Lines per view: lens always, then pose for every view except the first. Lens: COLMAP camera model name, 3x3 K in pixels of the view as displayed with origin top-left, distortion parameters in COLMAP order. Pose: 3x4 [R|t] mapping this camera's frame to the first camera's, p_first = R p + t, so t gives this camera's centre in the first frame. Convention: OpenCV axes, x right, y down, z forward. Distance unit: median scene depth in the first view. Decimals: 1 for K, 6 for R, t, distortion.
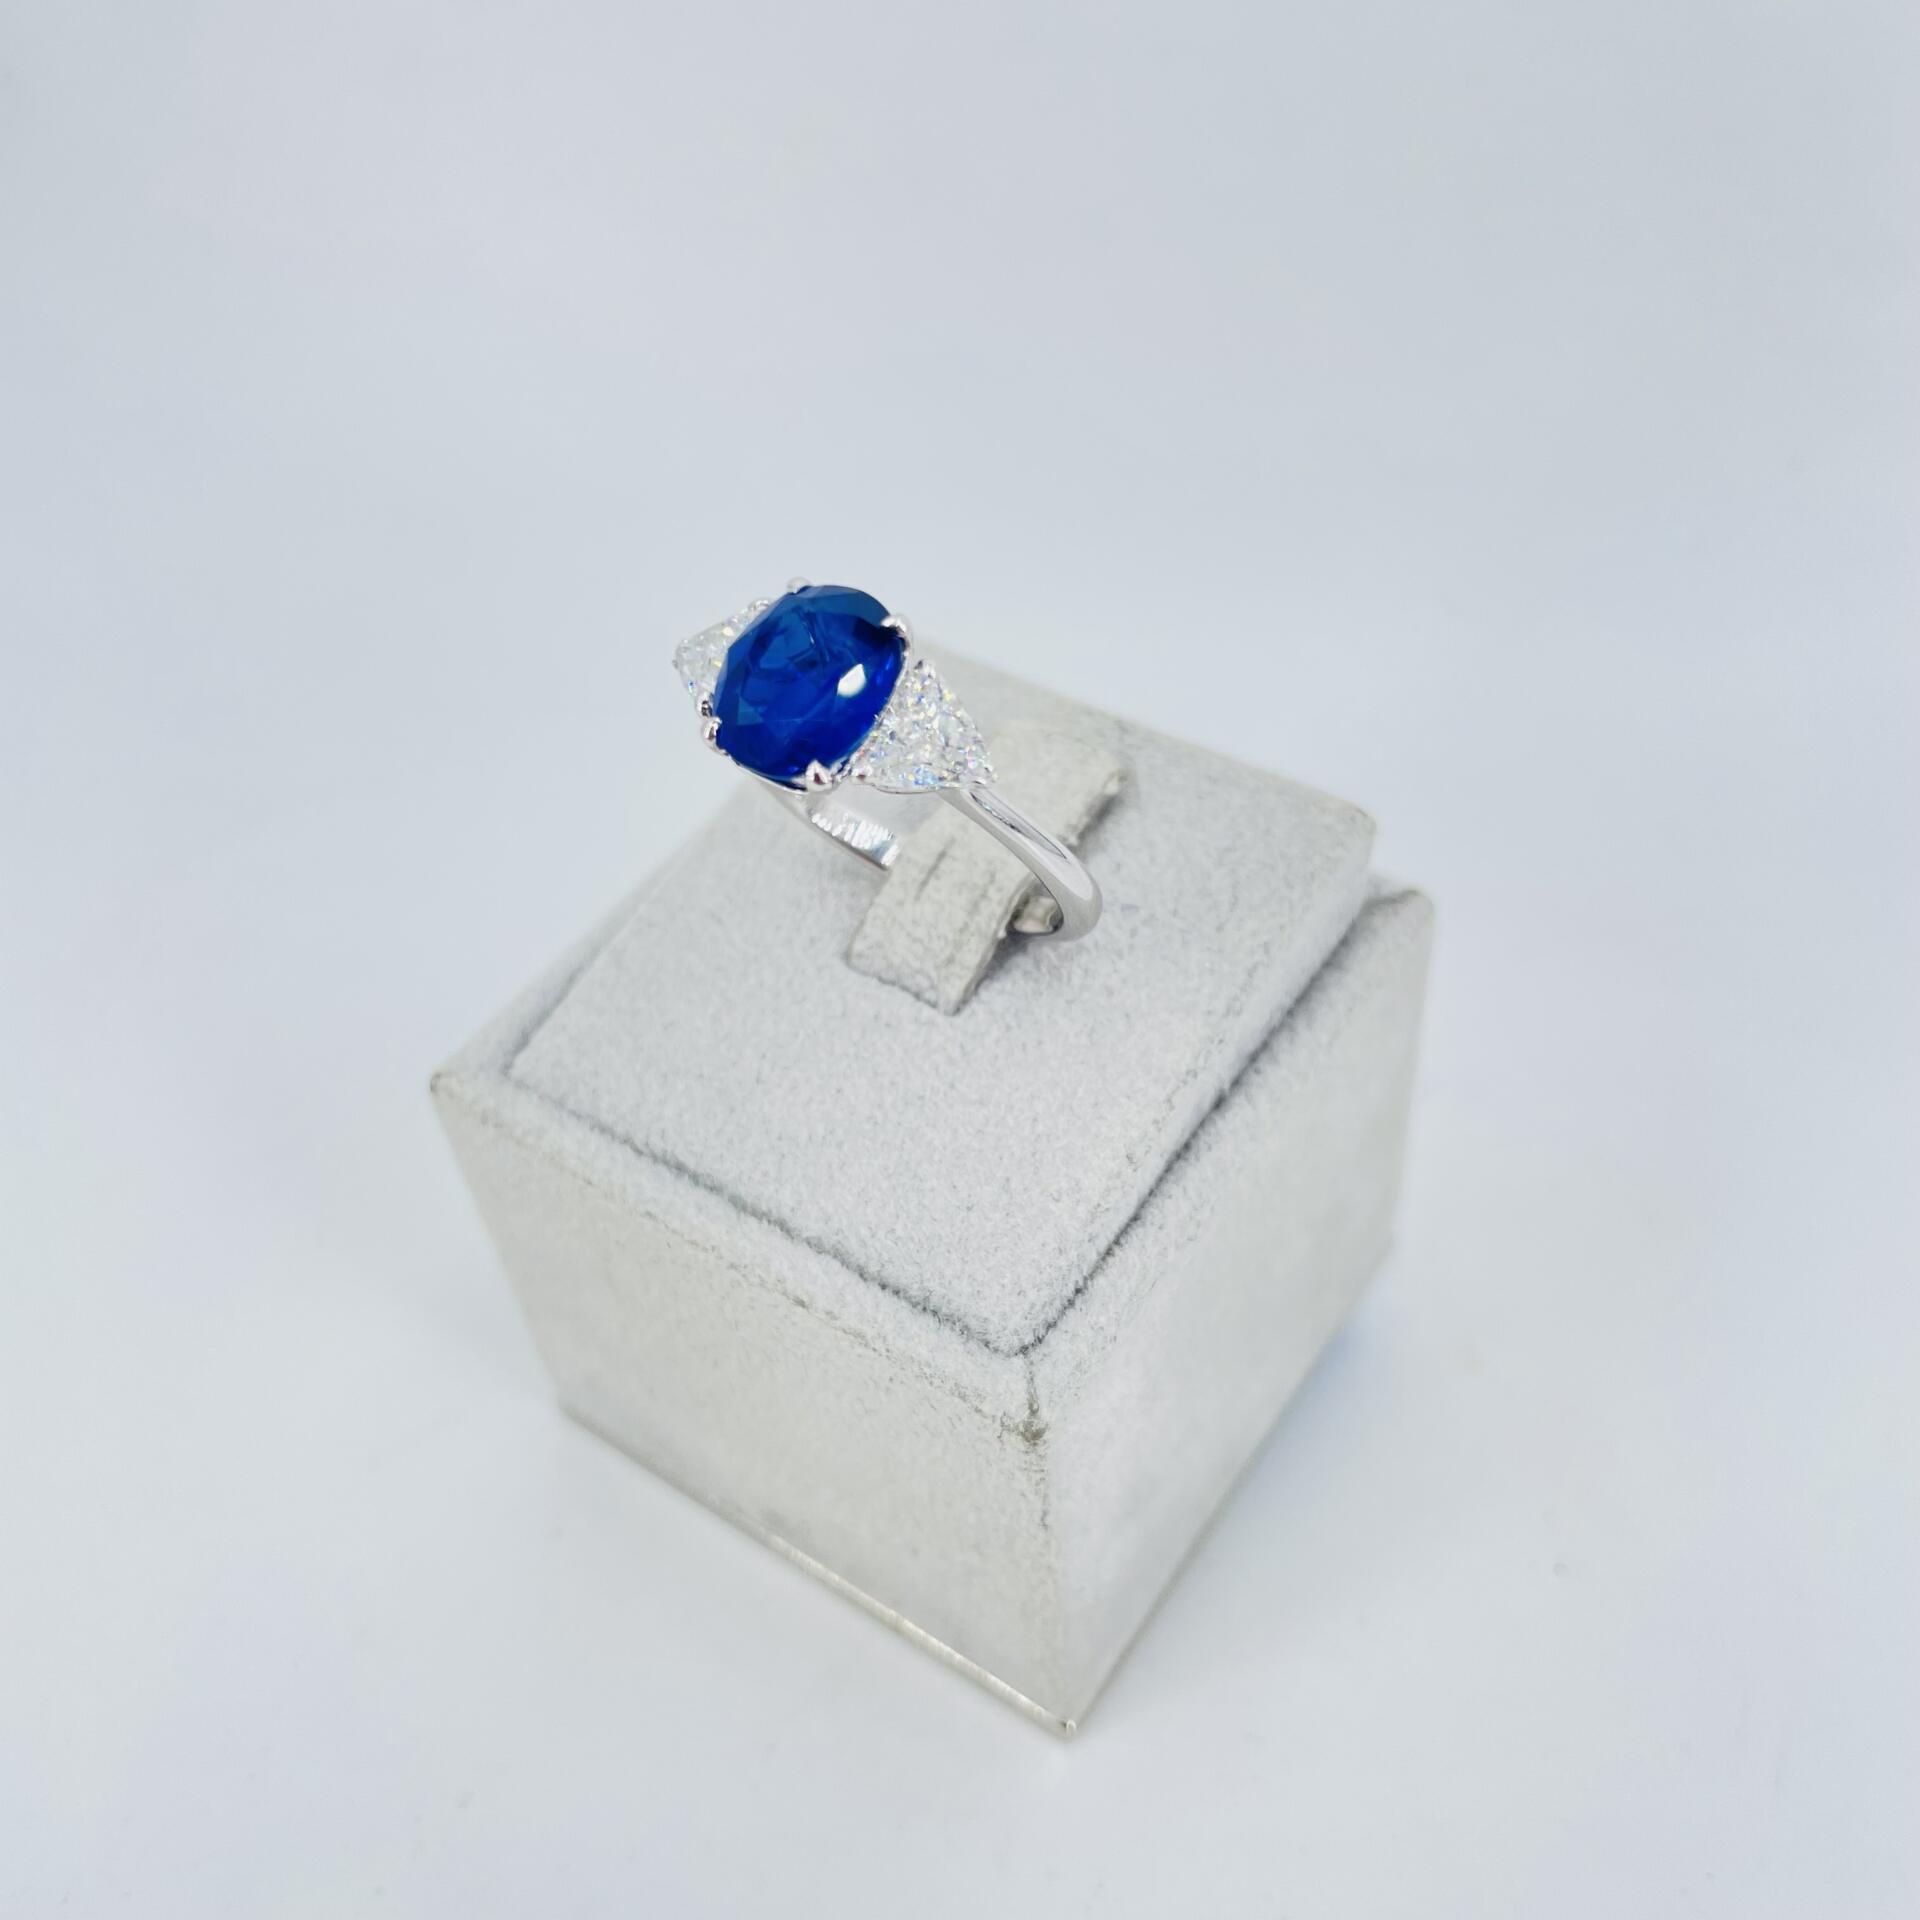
lens RADIAL K [[1997.4, 0, 967.9], [0, 1997.4, 963.2], [0, 0, 1]] dist [0.099196, 0.000000]
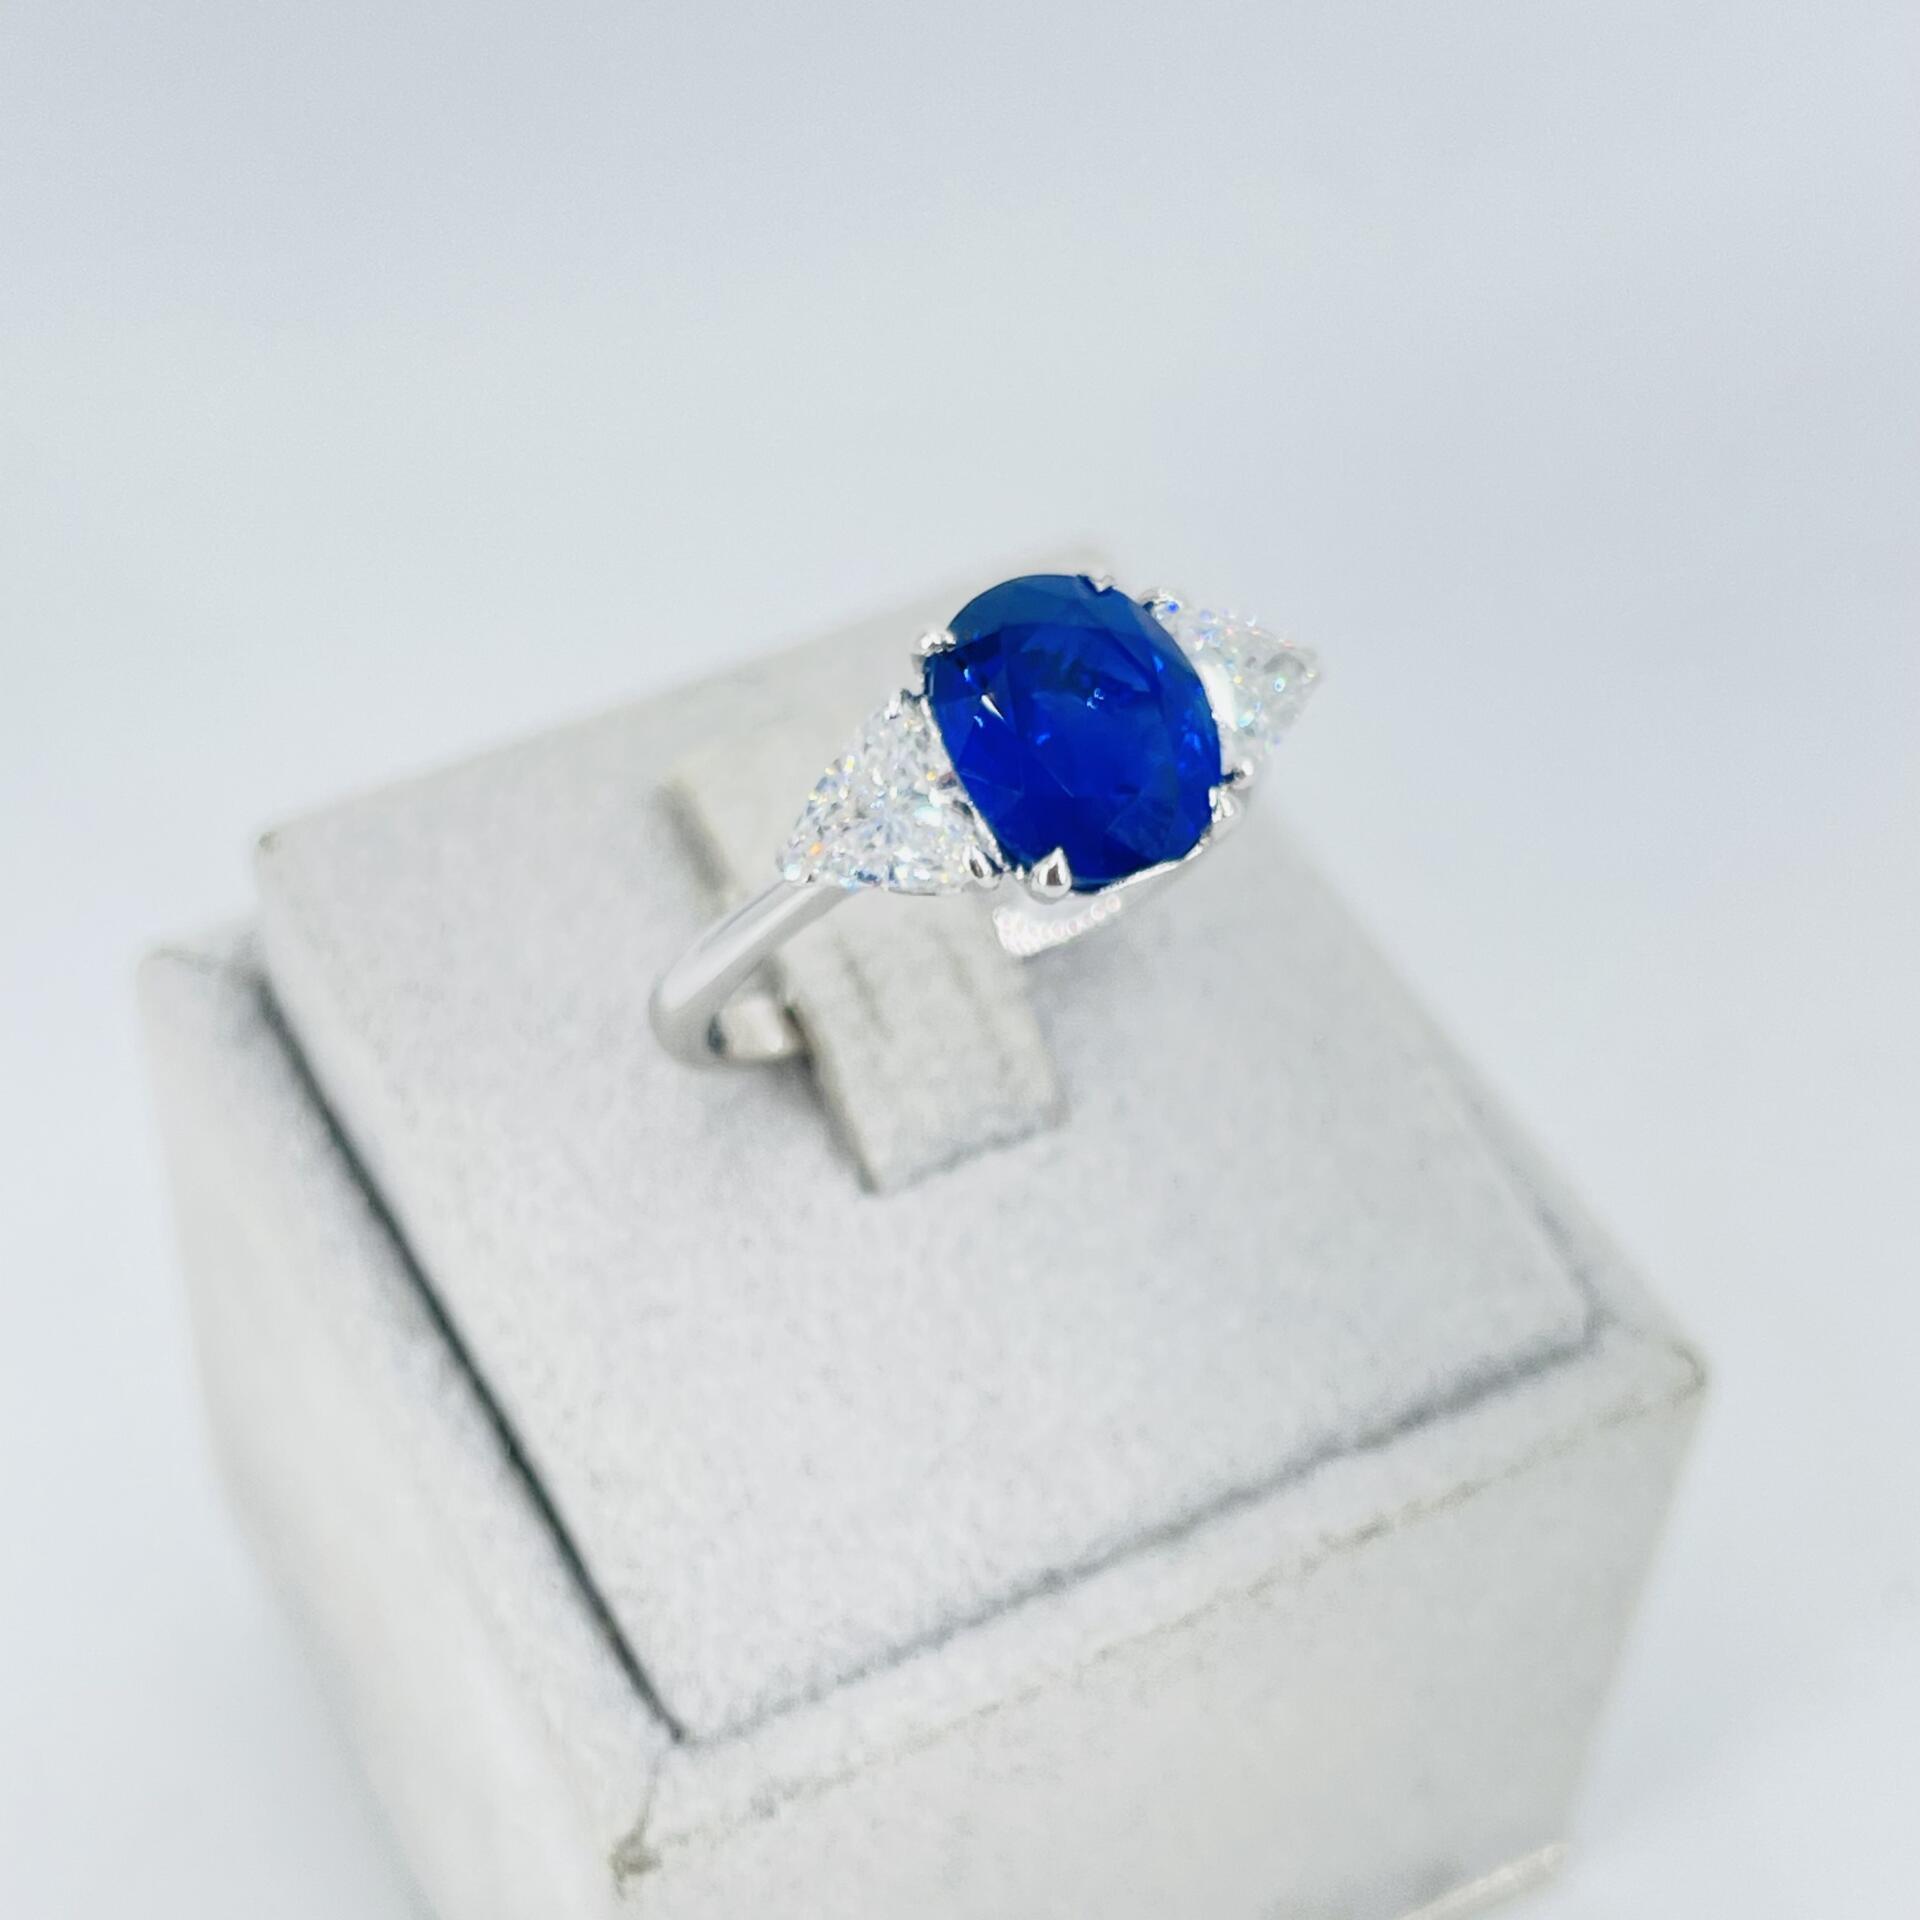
lens RADIAL K [[3944.4, 0, 960.8], [0, 3944.4, 950.1], [0, 0, 1]] dist [0.105142, 0.000000]
pose [[0.436101, -0.607747, 0.663671, -0.833485], [0.600147, 0.745957, 0.288741, -0.402907], [-0.670551, 0.272380, 0.690050, 0.130815]]
